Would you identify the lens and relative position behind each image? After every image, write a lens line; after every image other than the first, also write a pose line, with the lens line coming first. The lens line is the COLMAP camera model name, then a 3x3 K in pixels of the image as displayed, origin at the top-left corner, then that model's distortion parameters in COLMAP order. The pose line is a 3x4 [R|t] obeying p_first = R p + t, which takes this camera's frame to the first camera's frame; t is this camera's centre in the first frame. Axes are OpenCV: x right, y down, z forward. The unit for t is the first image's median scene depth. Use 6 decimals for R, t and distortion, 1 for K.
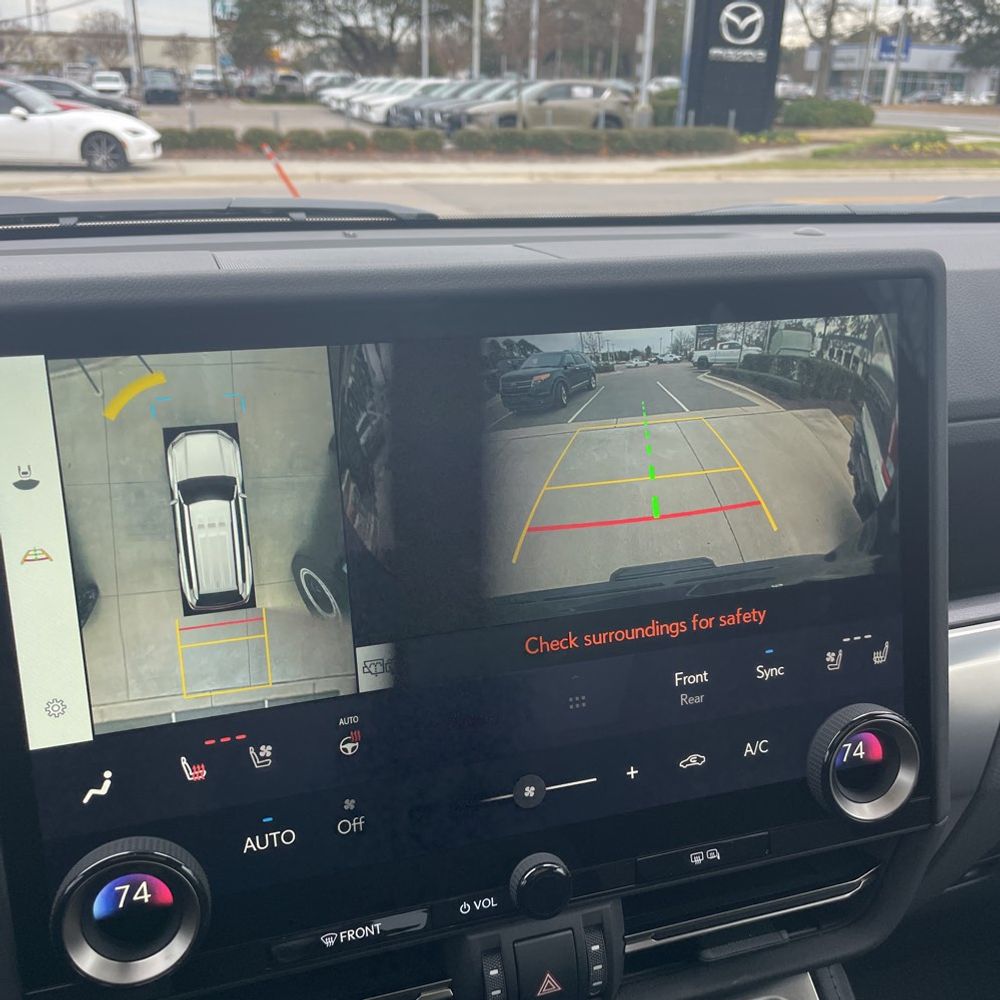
lens RADIAL K [[1032.0, 0, 513.1], [0, 1032.0, 489.6], [0, 0, 1]] dist [0.093407, -0.136044]
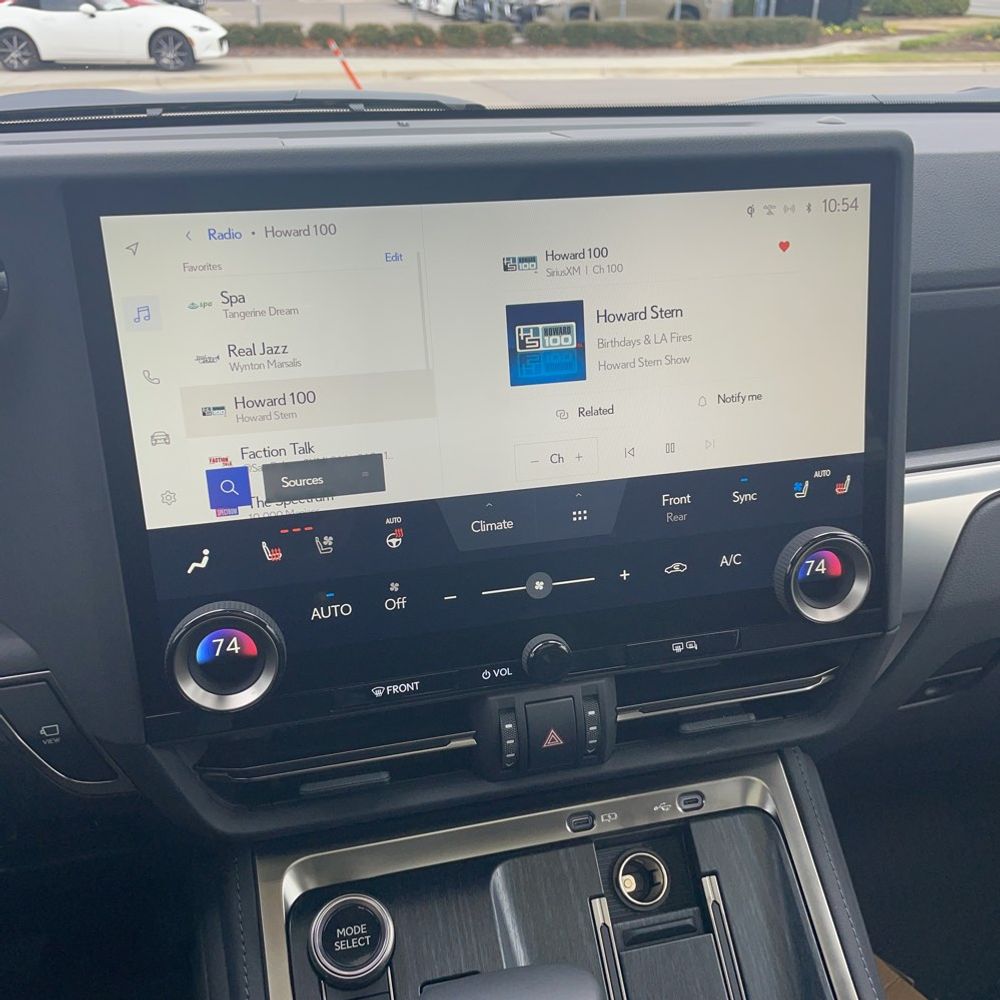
lens RADIAL K [[1044.3, 0, 515.2], [0, 1044.3, 499.1], [0, 0, 1]] dist [0.129463, -0.205778]
pose [[0.997856, 0.020097, -0.062289, 0.050342], [-0.014466, 0.995875, 0.089574, 0.062024], [0.063832, -0.088481, 0.994030, -0.183857]]
